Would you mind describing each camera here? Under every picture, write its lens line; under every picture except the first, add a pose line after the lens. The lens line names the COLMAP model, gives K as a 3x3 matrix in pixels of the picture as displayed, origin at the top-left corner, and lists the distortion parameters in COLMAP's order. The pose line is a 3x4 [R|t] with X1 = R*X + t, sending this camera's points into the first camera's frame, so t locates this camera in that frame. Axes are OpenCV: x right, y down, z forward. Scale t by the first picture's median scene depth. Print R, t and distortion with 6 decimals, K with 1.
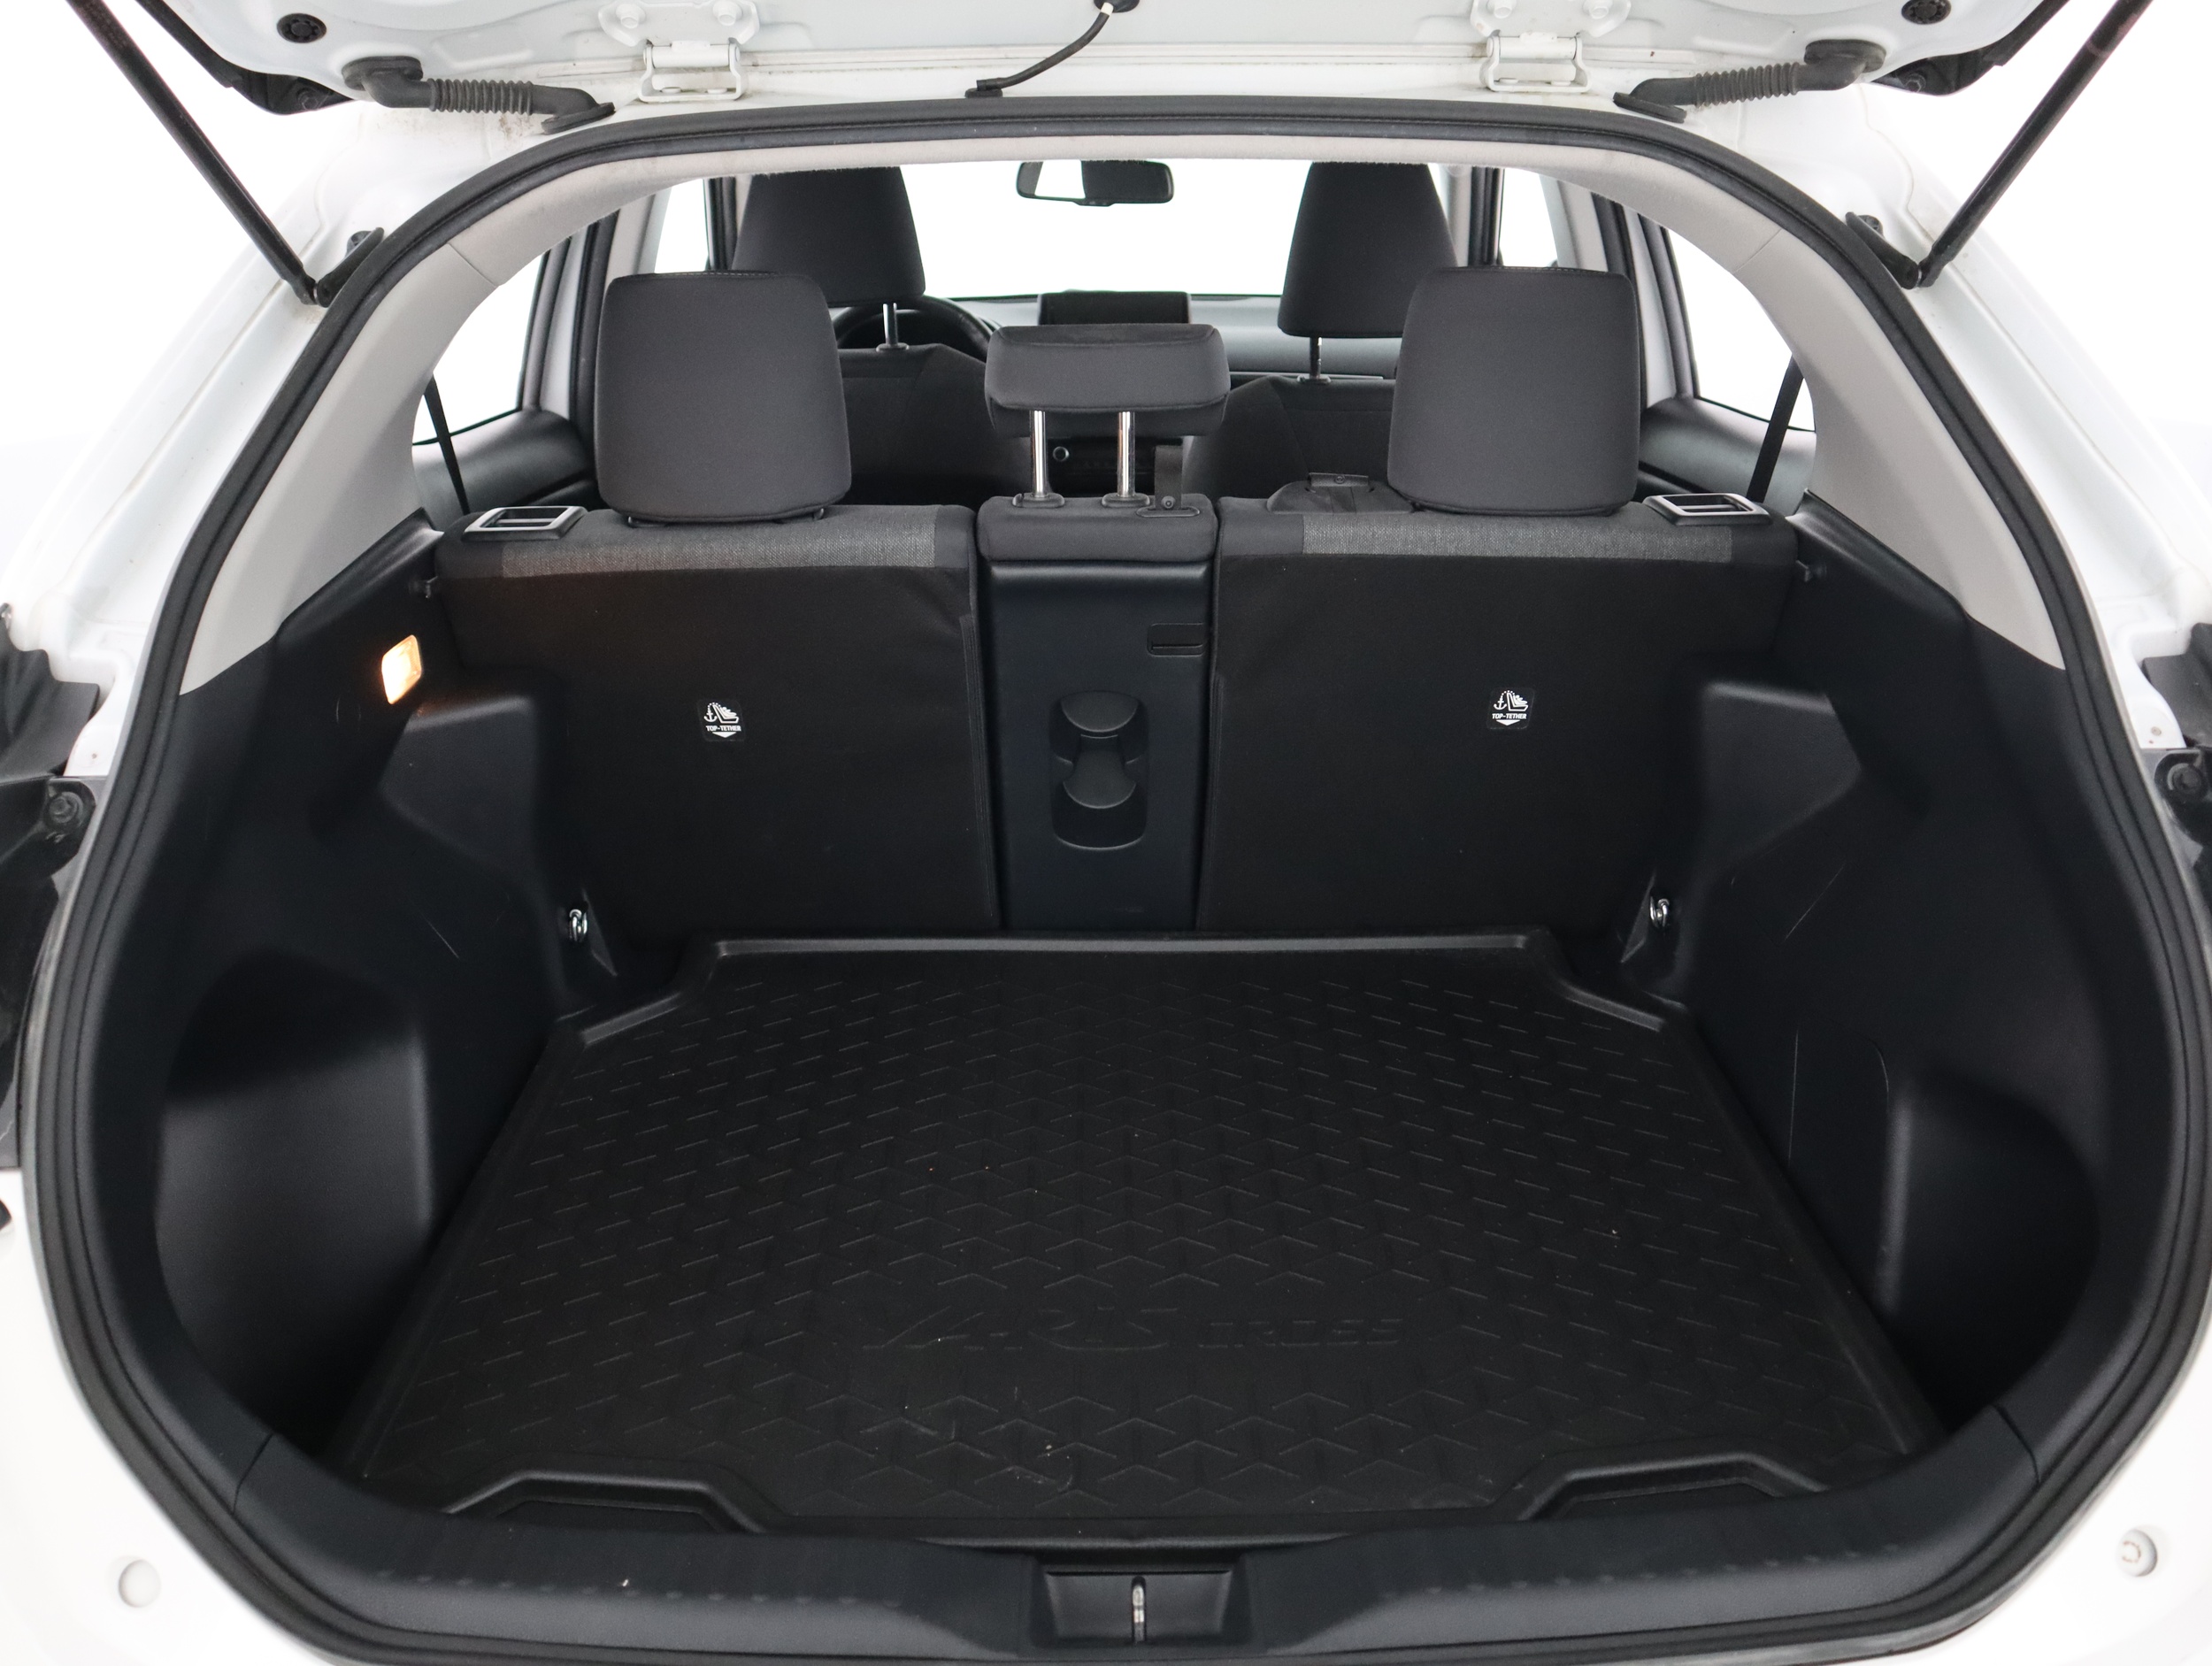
lens RADIAL K [[1865.9, 0, 1106.0], [0, 1865.9, 833.0], [0, 0, 1]] dist [-0.167196, 0.080954]
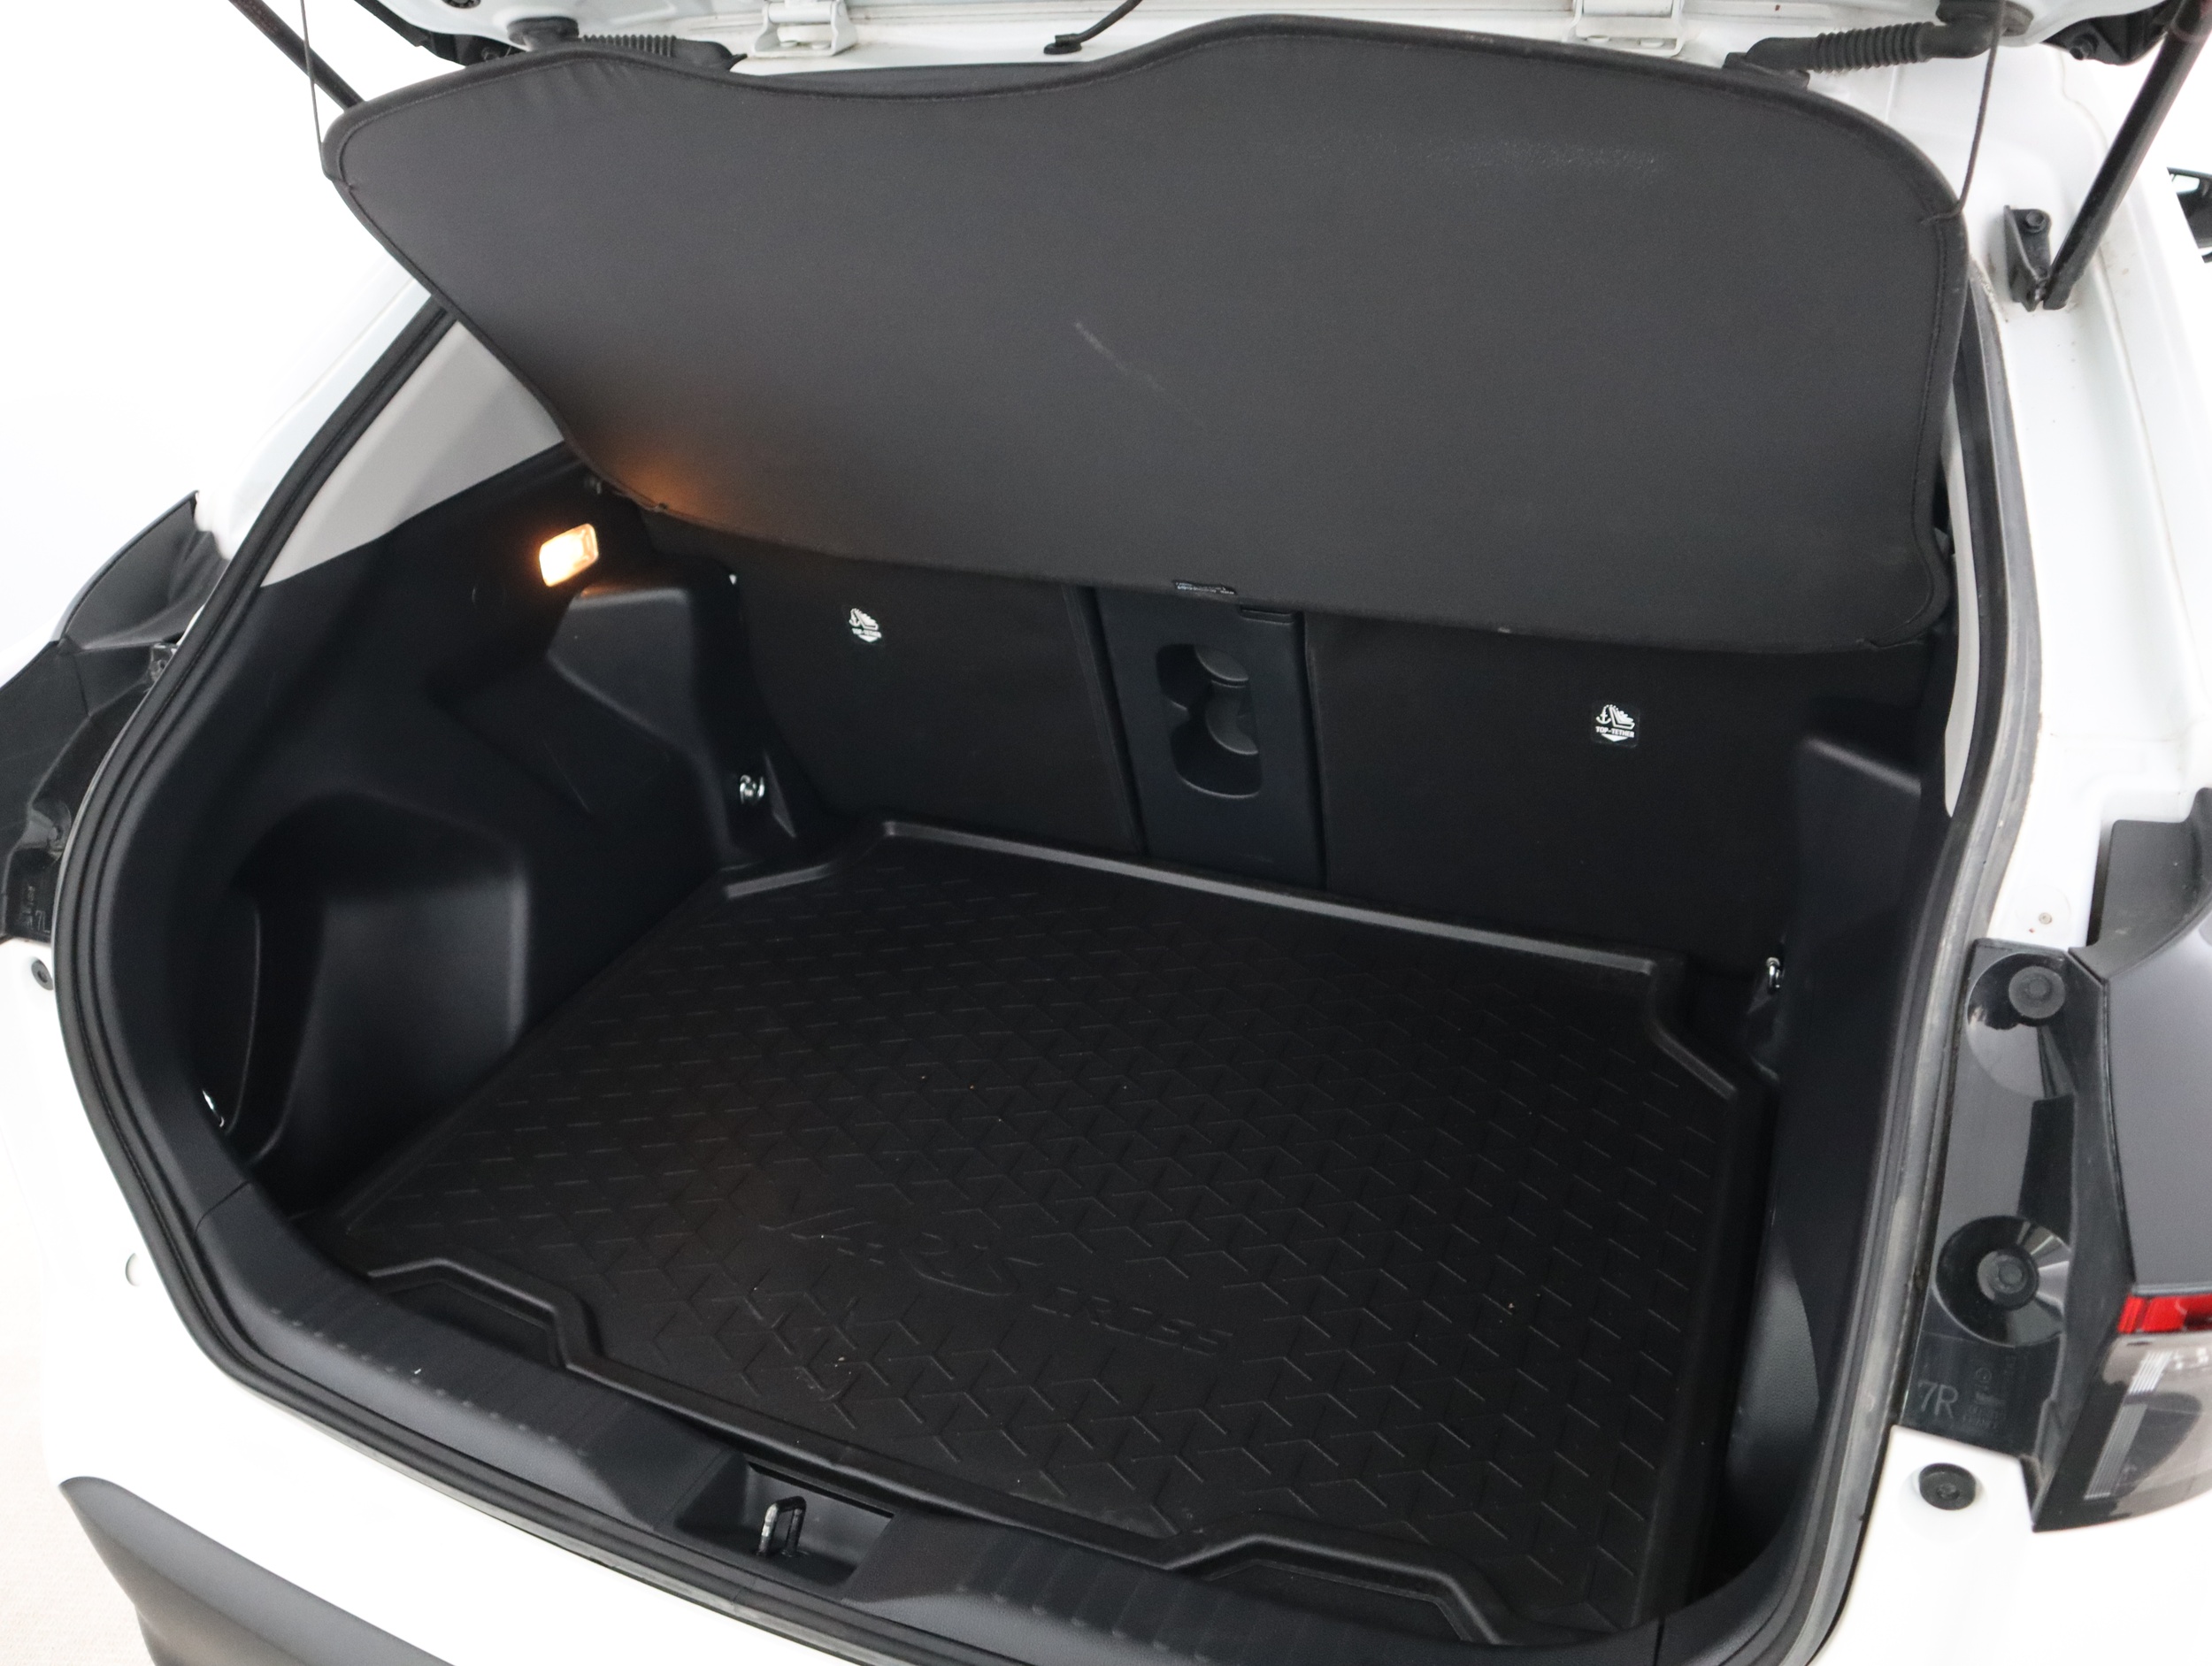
lens RADIAL K [[1848.6, 0, 1106.9], [0, 1848.6, 861.8], [0, 0, 1]] dist [-0.194979, 0.133035]
pose [[0.909100, 0.177444, -0.376897, 0.400508], [-0.131691, 0.980762, 0.144098, -0.113953], [0.395216, -0.081366, 0.914978, 0.079495]]
